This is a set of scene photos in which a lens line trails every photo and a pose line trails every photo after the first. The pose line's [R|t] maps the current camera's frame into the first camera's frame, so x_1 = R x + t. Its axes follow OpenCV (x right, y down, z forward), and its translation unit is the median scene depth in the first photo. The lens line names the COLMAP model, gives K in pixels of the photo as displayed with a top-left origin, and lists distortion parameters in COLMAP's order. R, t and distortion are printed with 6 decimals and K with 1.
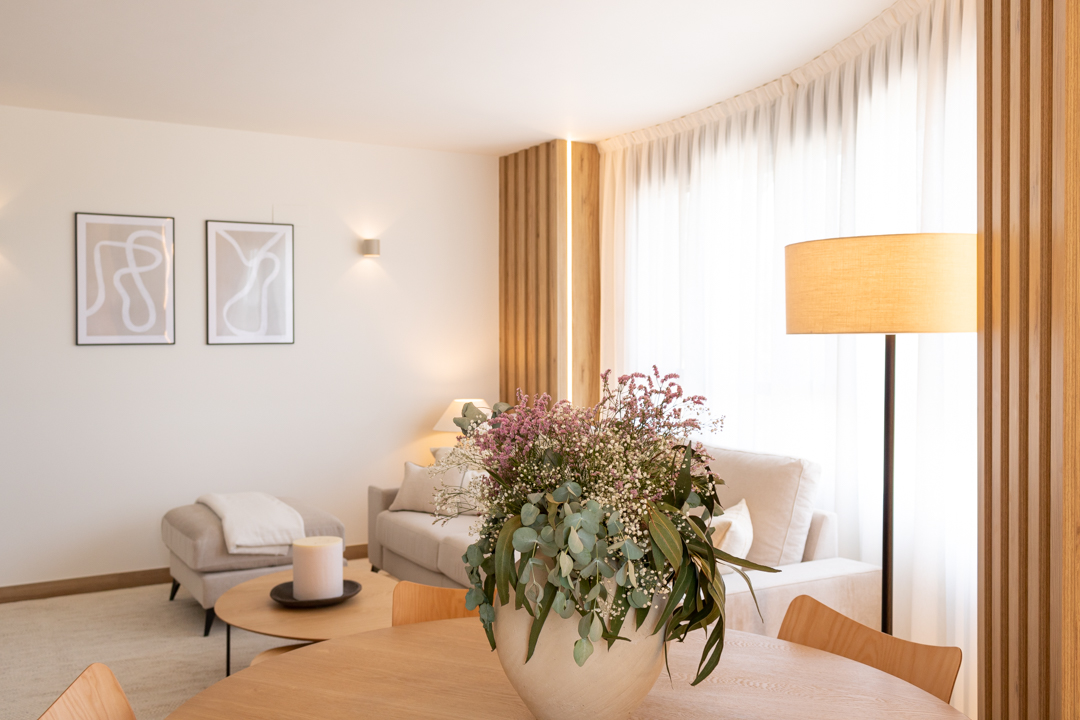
lens RADIAL K [[1043.6, 0, 541.0], [0, 1043.6, 353.0], [0, 0, 1]] dist [-0.017848, 0.000000]
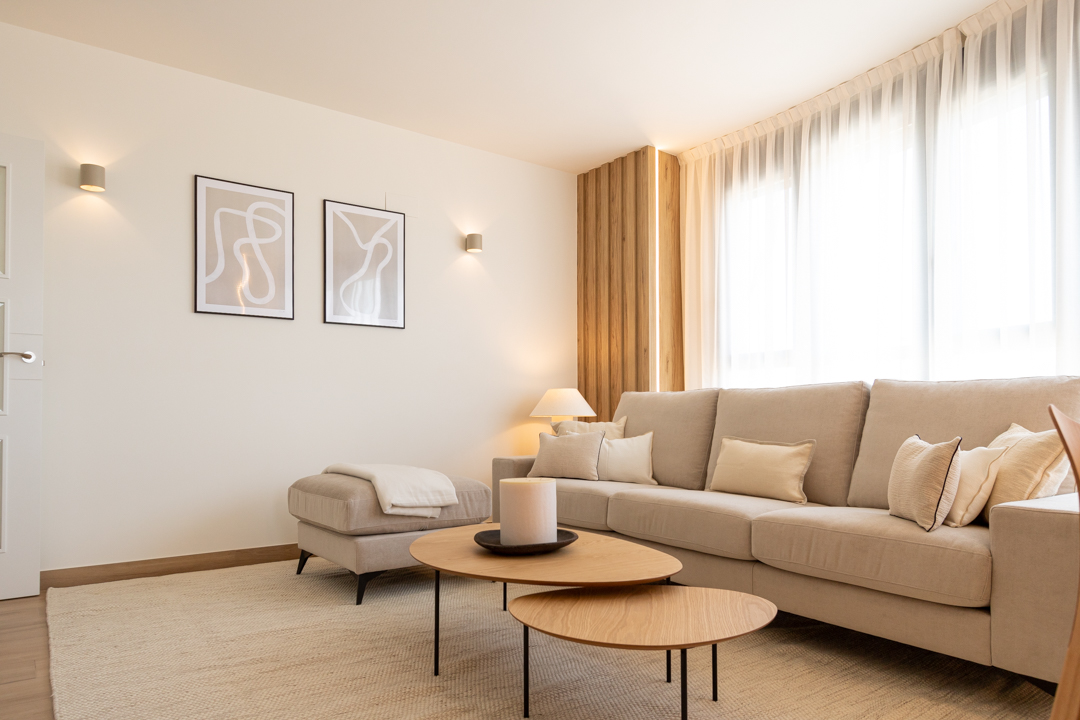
lens RADIAL K [[733.4, 0, 537.3], [0, 733.4, 423.8], [0, 0, 1]] dist [-0.020787, -0.004248]
pose [[0.994520, -0.001016, 0.104542, -0.194647], [0.002637, 0.999878, -0.015372, 0.103408], [-0.104514, 0.015563, 0.994402, 0.284849]]
